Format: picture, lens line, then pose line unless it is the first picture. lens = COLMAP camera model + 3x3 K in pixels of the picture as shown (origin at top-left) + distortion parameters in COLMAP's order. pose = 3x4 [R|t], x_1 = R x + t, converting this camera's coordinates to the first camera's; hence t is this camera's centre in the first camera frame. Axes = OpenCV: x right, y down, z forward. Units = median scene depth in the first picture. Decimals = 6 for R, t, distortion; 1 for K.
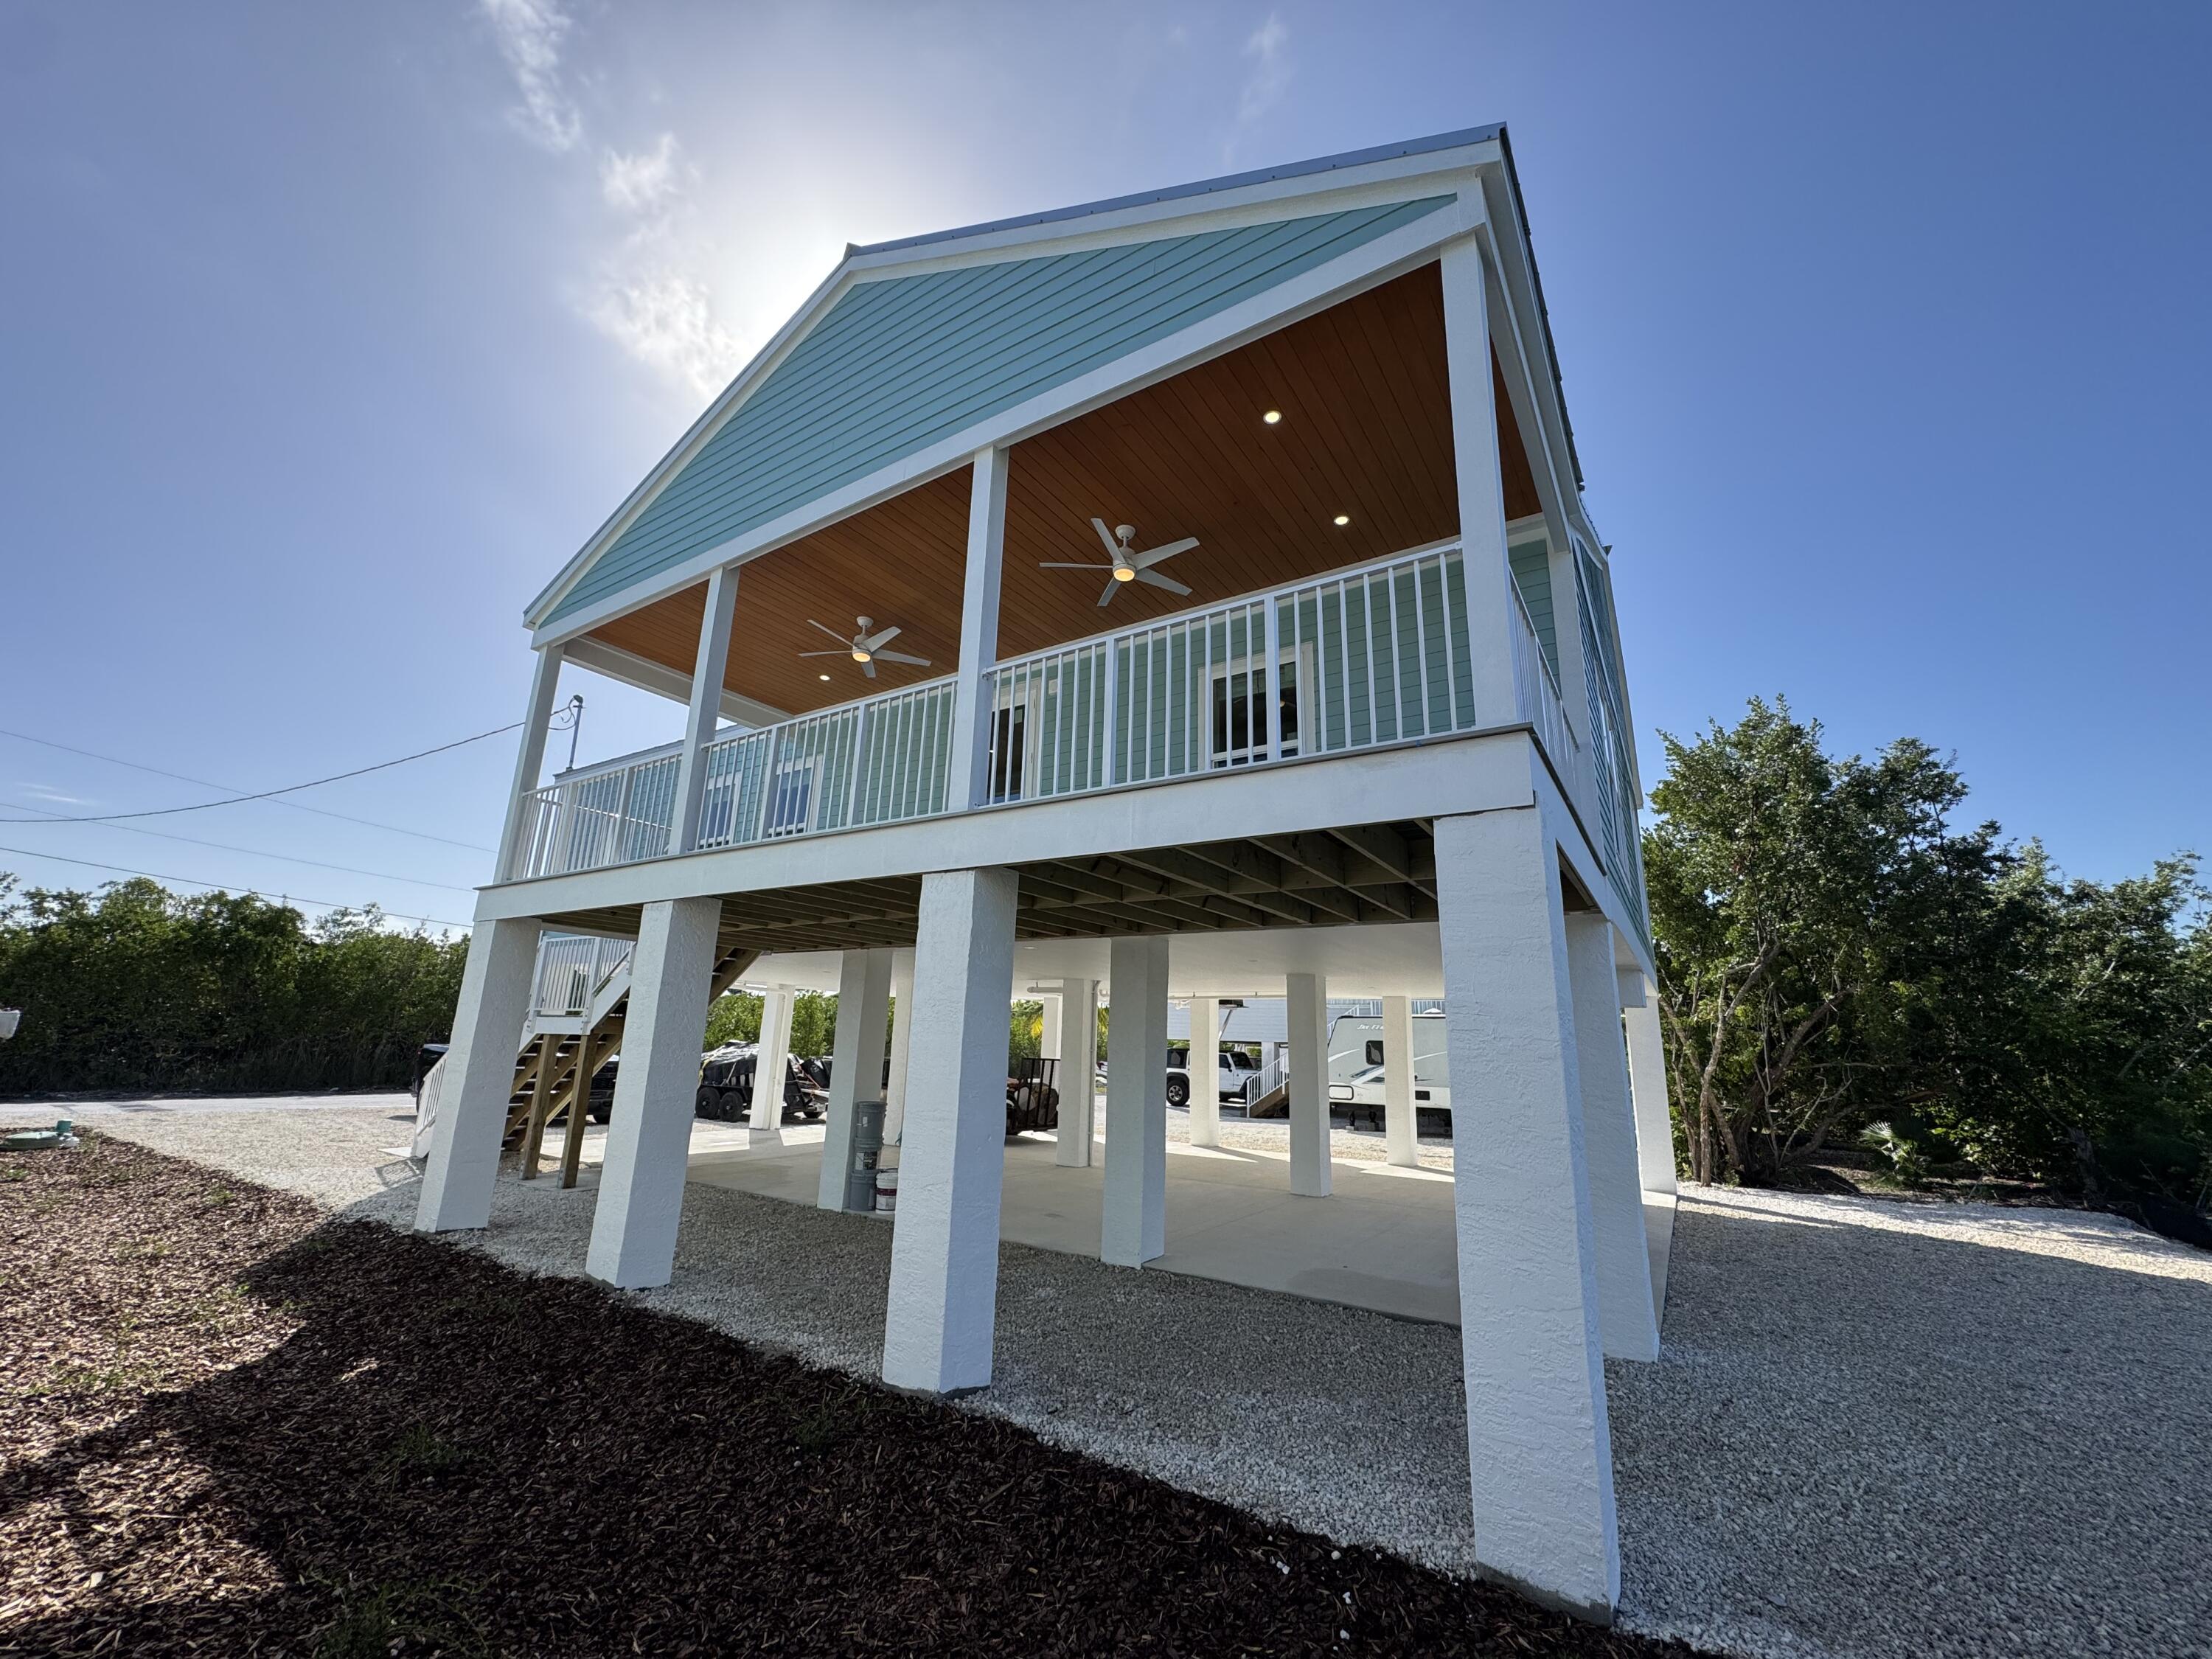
lens RADIAL K [[878.3, 0, 1105.5], [0, 878.3, 832.1], [0, 0, 1]] dist [-0.002510, 0.000789]
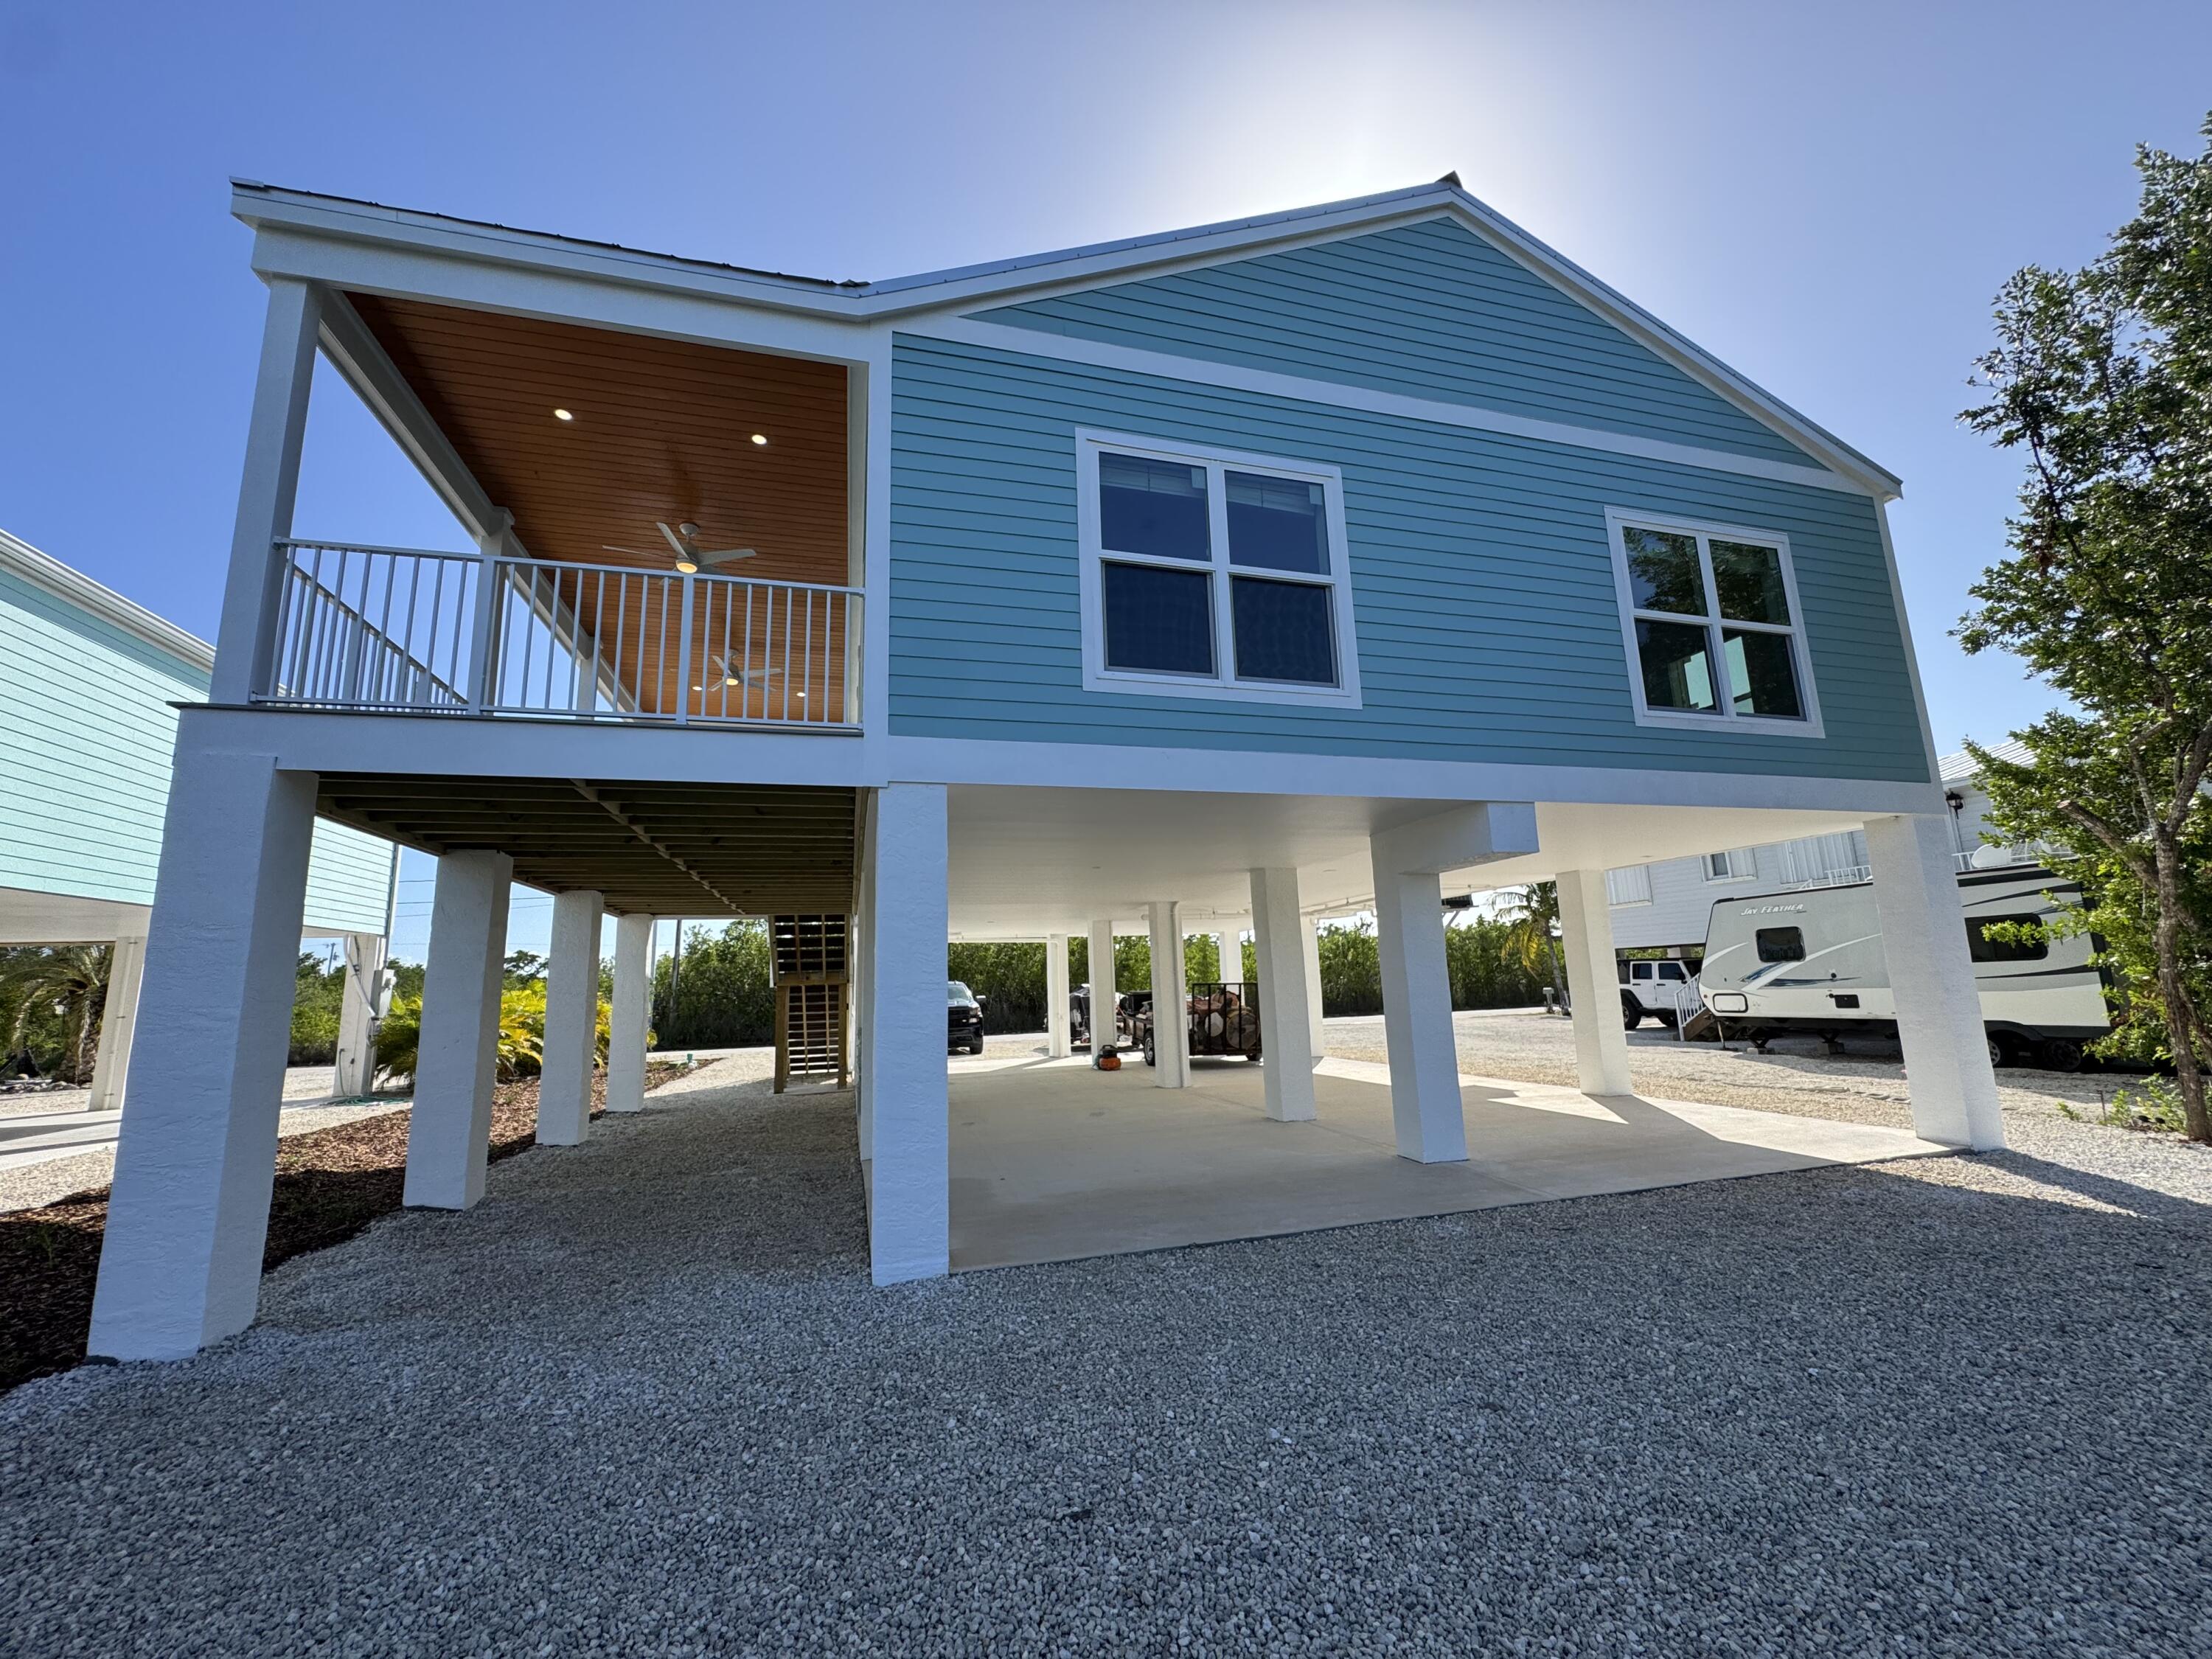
lens RADIAL K [[878.3, 0, 1105.5], [0, 878.3, 832.1], [0, 0, 1]] dist [-0.002510, 0.000789]
pose [[0.755324, -0.171388, -0.632544, 1.350960], [0.211177, 0.977366, -0.012650, 0.214759], [0.620395, -0.124024, 0.774421, 0.498109]]
